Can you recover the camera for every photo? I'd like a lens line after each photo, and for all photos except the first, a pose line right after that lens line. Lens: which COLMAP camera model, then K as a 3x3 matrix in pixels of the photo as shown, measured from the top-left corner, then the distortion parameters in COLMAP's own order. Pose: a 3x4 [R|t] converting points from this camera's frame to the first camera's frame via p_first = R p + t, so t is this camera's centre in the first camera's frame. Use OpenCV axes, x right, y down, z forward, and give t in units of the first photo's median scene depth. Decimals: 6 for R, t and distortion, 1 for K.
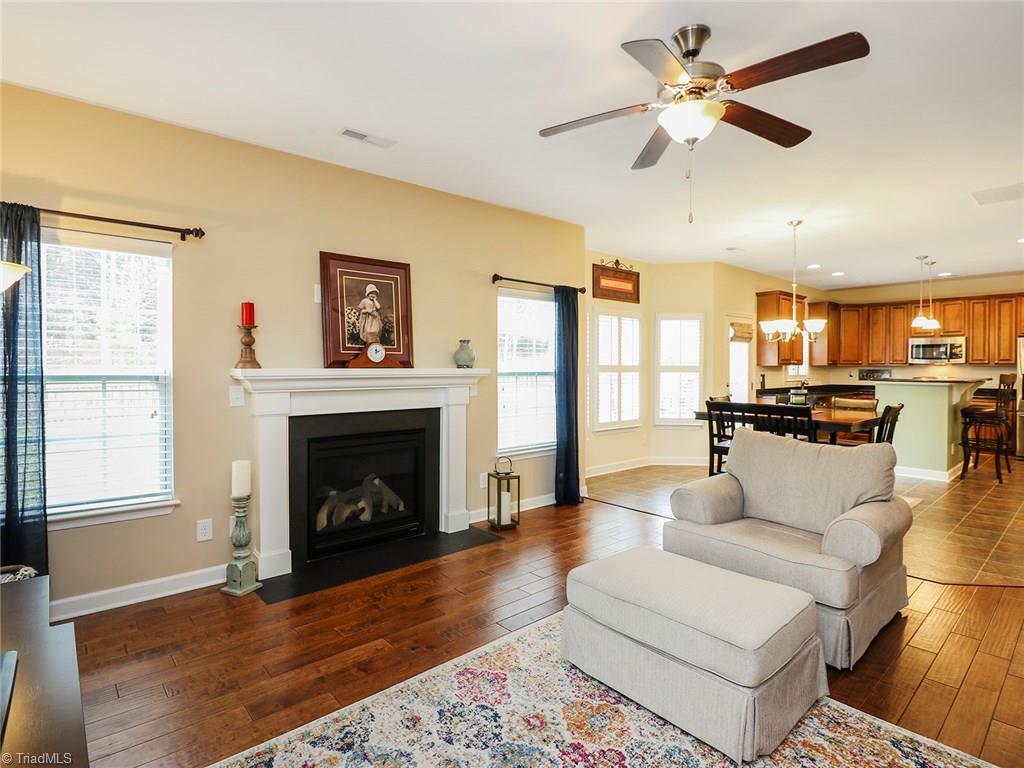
lens RADIAL K [[545.8, 0, 504.6], [0, 545.8, 375.9], [0, 0, 1]] dist [0.000643, -0.005765]
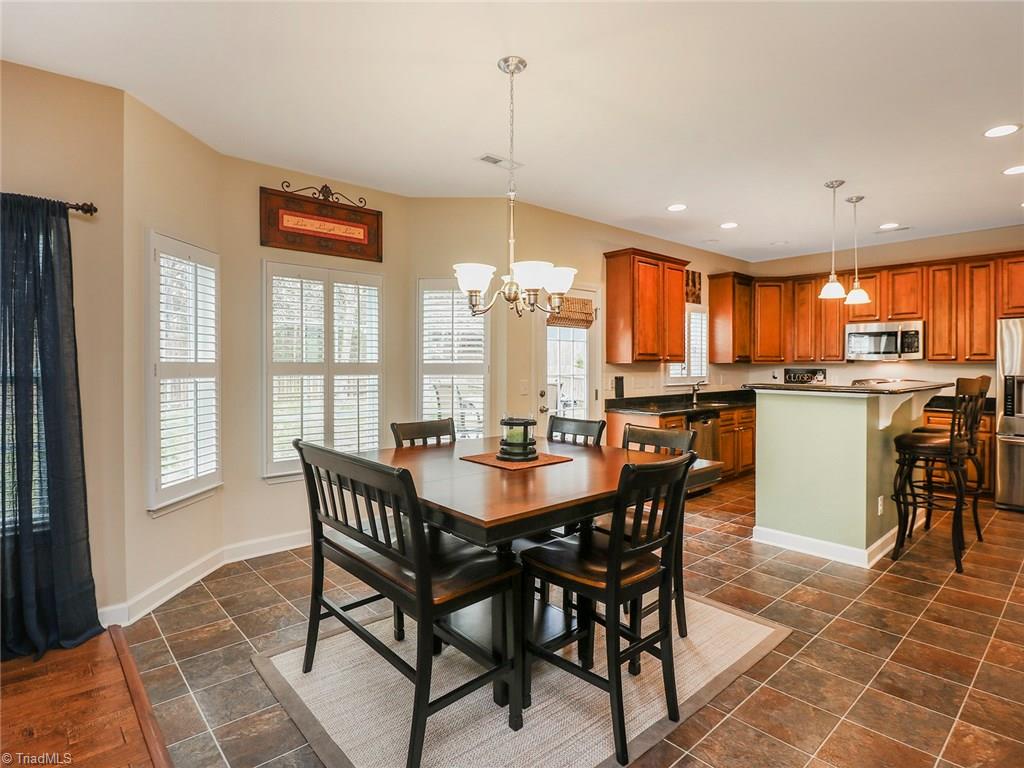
lens RADIAL K [[545.8, 0, 515.4], [0, 545.8, 373.8], [0, 0, 1]] dist [0.000643, -0.005765]
pose [[0.999930, -0.001571, 0.011702, 0.393085], [0.001587, 0.999998, -0.001367, -0.006229], [-0.011700, 0.001386, 0.999931, 0.388704]]
